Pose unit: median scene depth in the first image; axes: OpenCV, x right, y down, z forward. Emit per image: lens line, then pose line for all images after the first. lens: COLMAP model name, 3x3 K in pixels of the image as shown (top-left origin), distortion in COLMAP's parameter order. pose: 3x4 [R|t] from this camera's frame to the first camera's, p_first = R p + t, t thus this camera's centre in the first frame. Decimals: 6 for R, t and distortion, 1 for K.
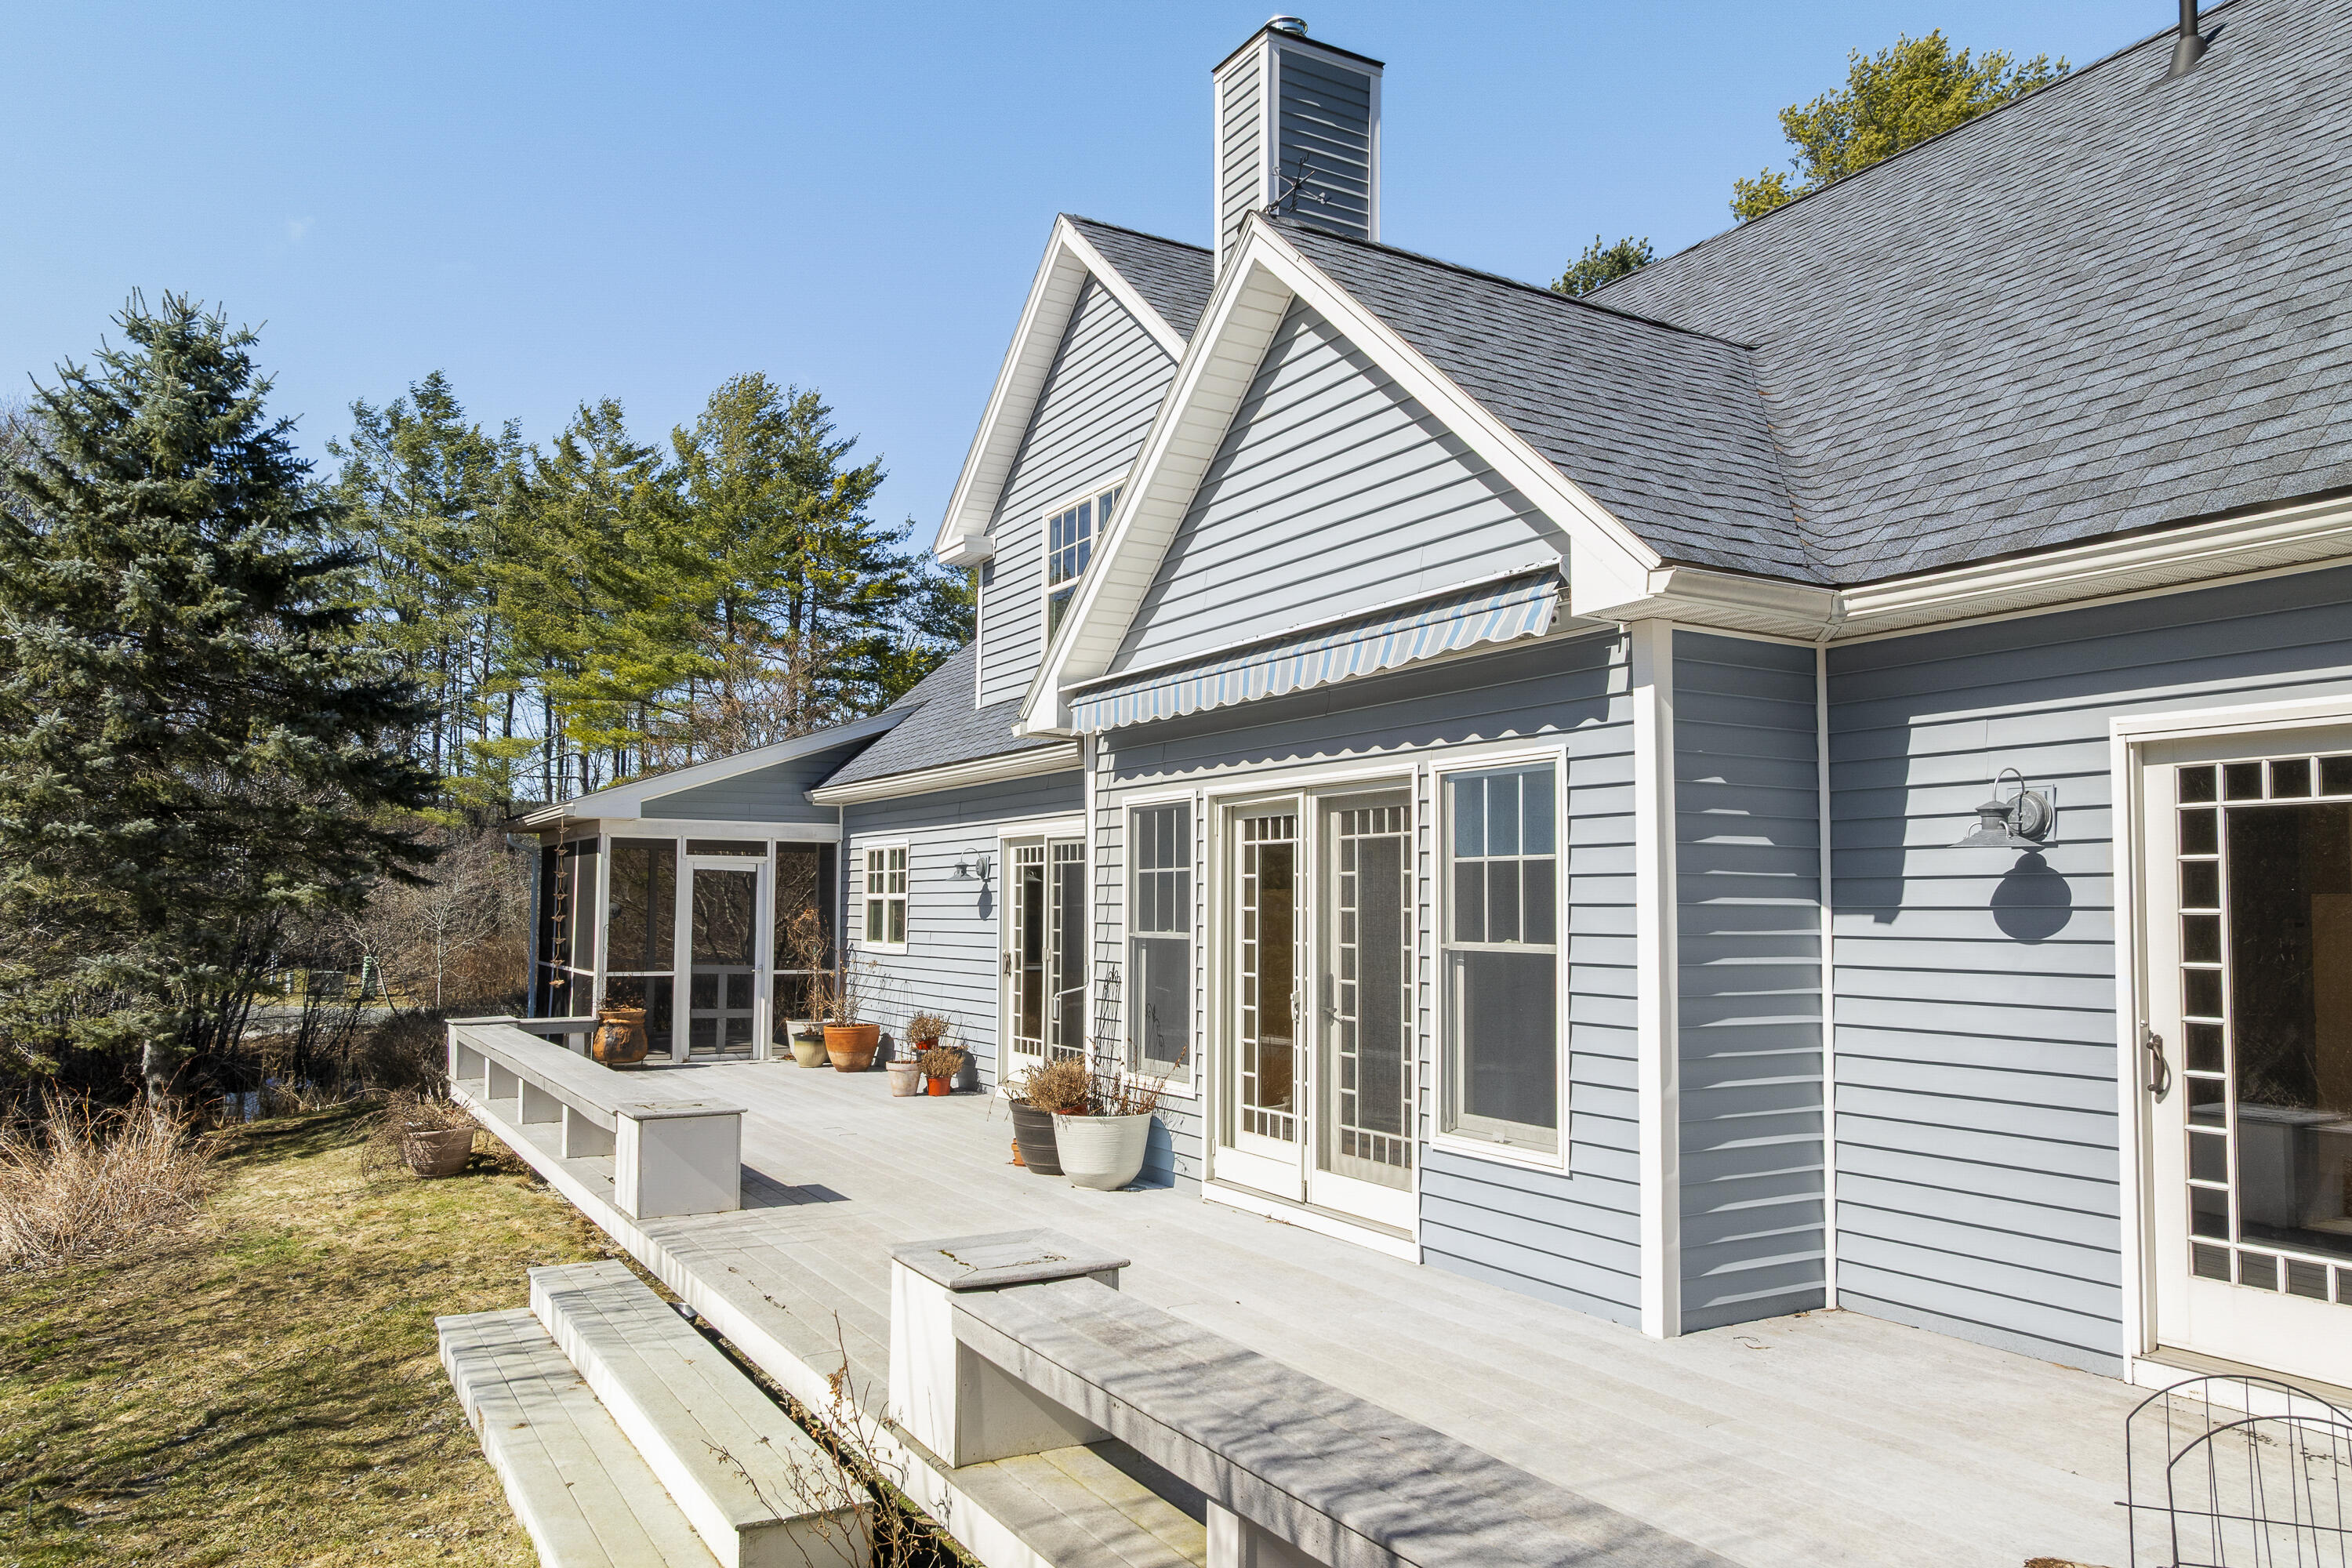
lens RADIAL K [[1625.0, 0, 1180.8], [0, 1625.0, 826.6], [0, 0, 1]] dist [0.003428, 0.000942]
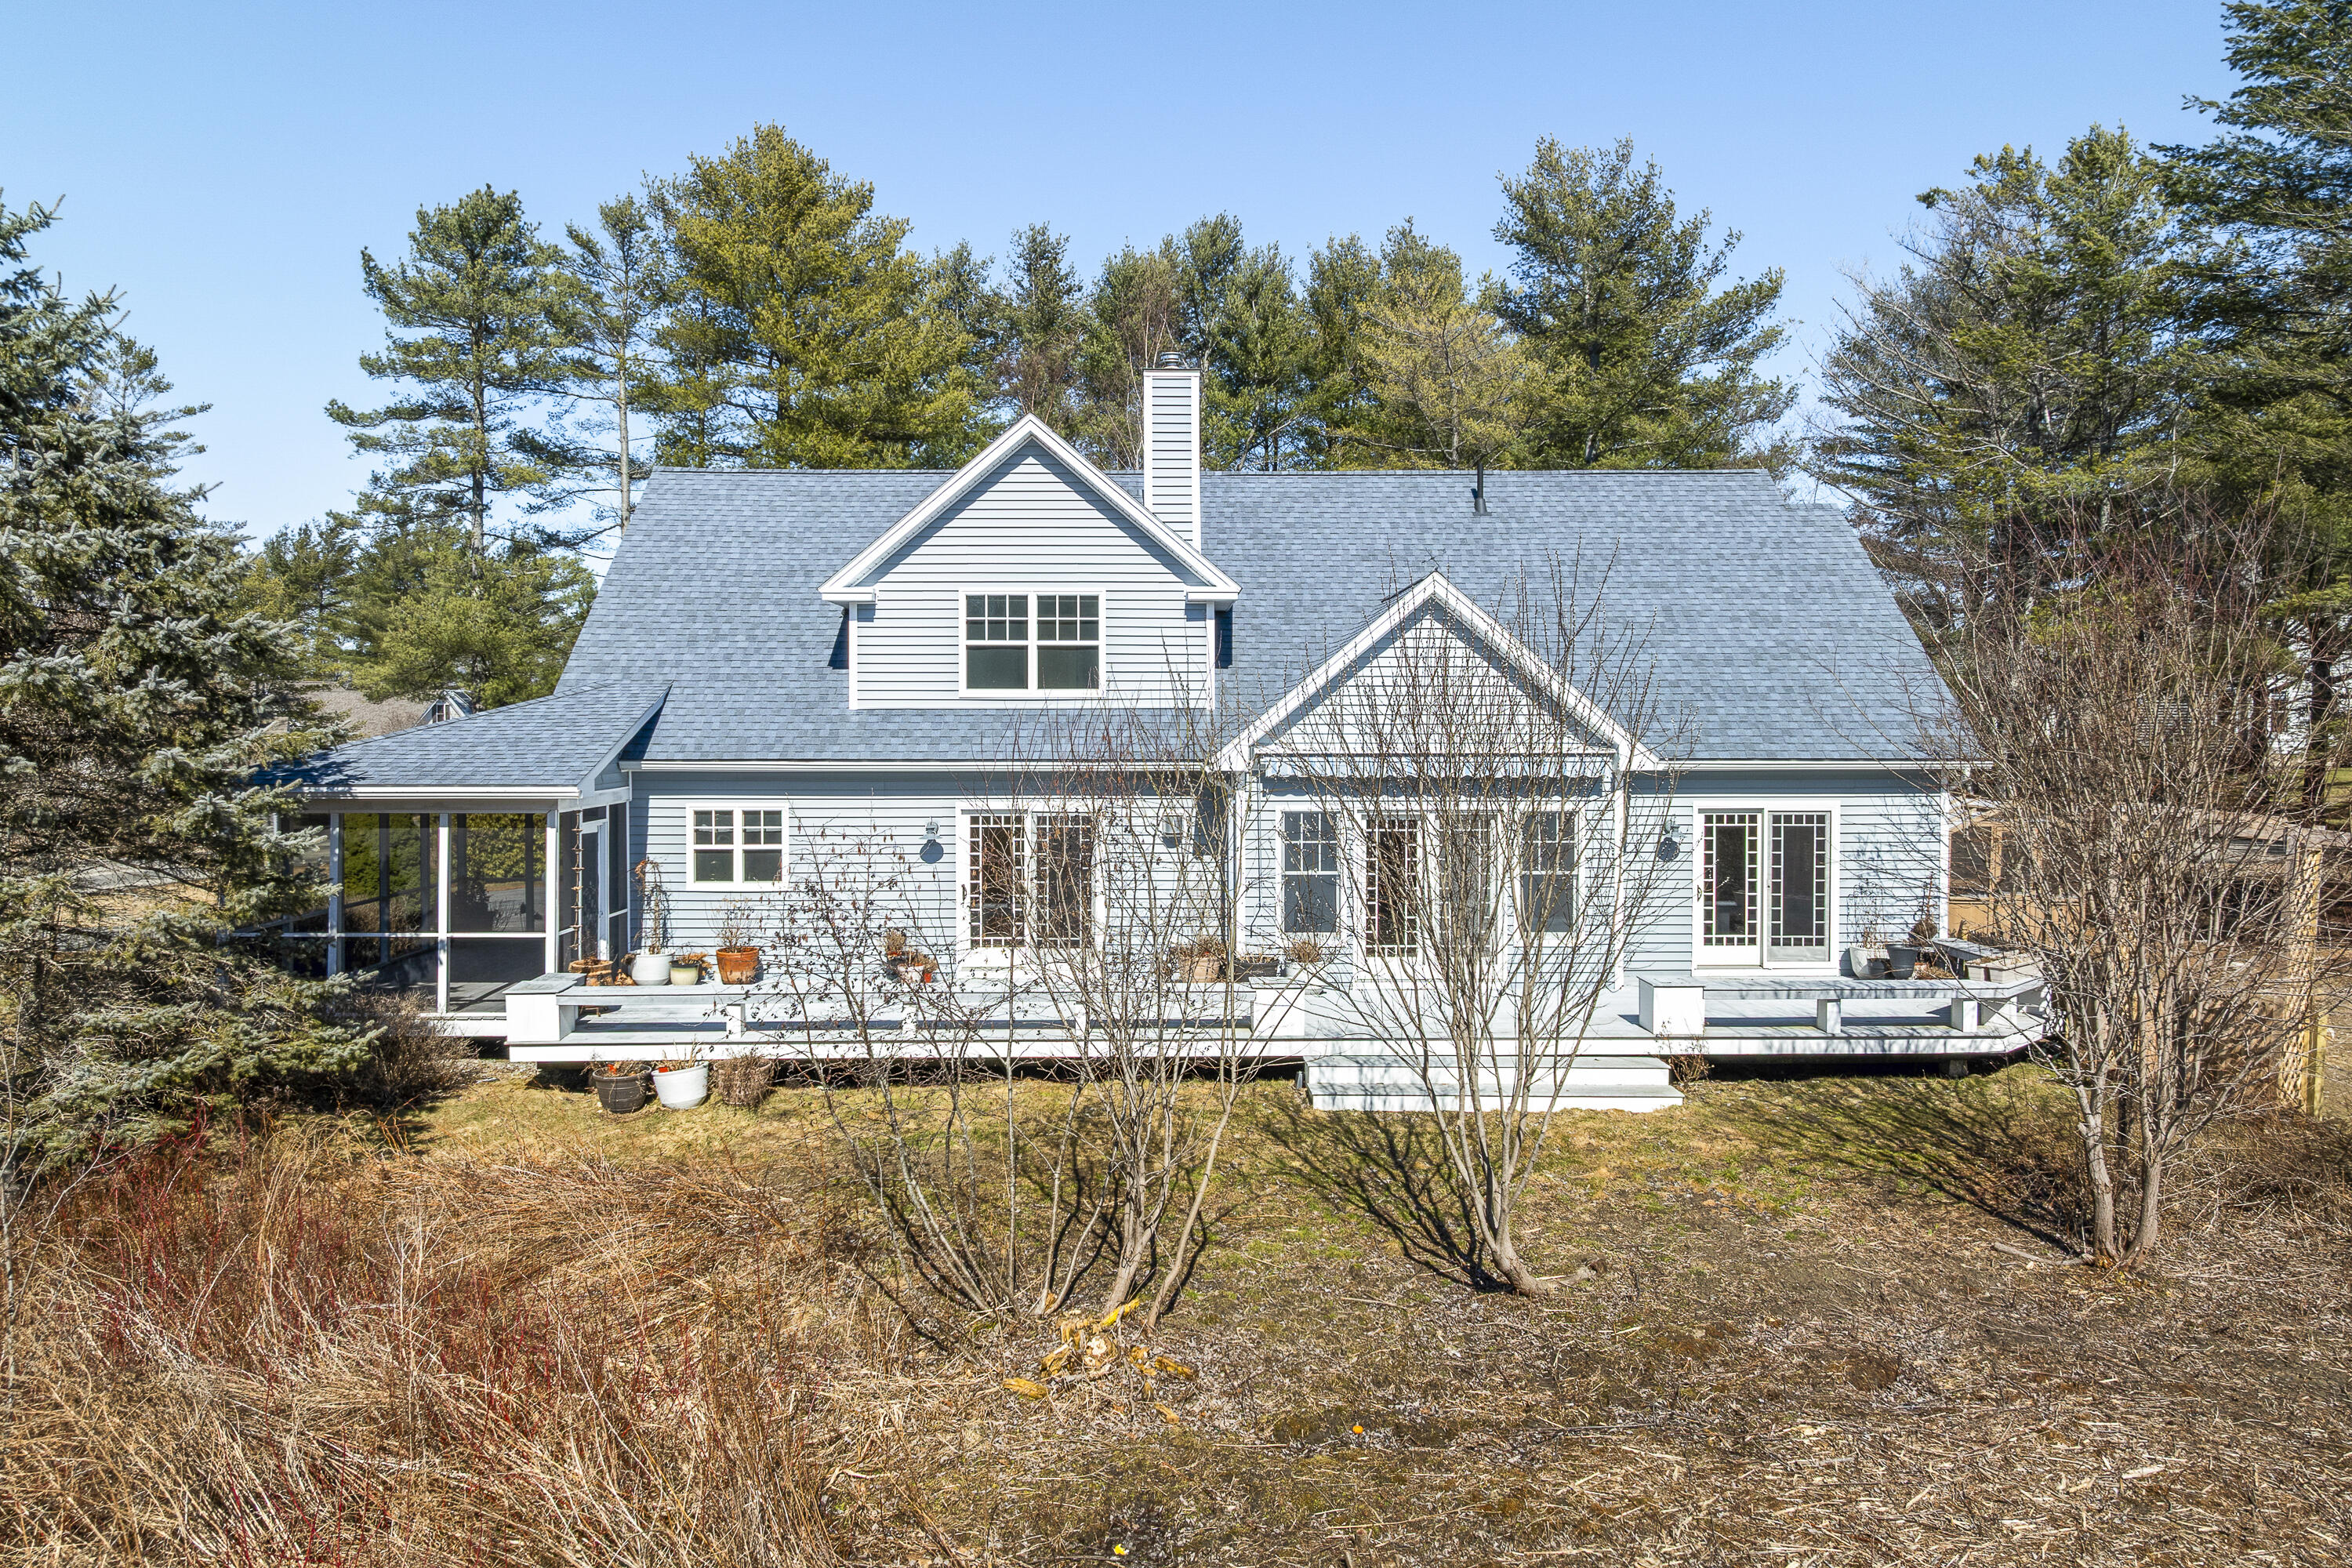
lens RADIAL K [[1574.4, 0, 1179.3], [0, 1574.4, 735.6], [0, 0, 1]] dist [0.001029, -0.002968]
pose [[0.490495, -0.011334, 0.871370, -1.113103], [-0.040356, 0.998547, 0.035704, -0.105344], [-0.870509, -0.052678, 0.489325, 0.093866]]
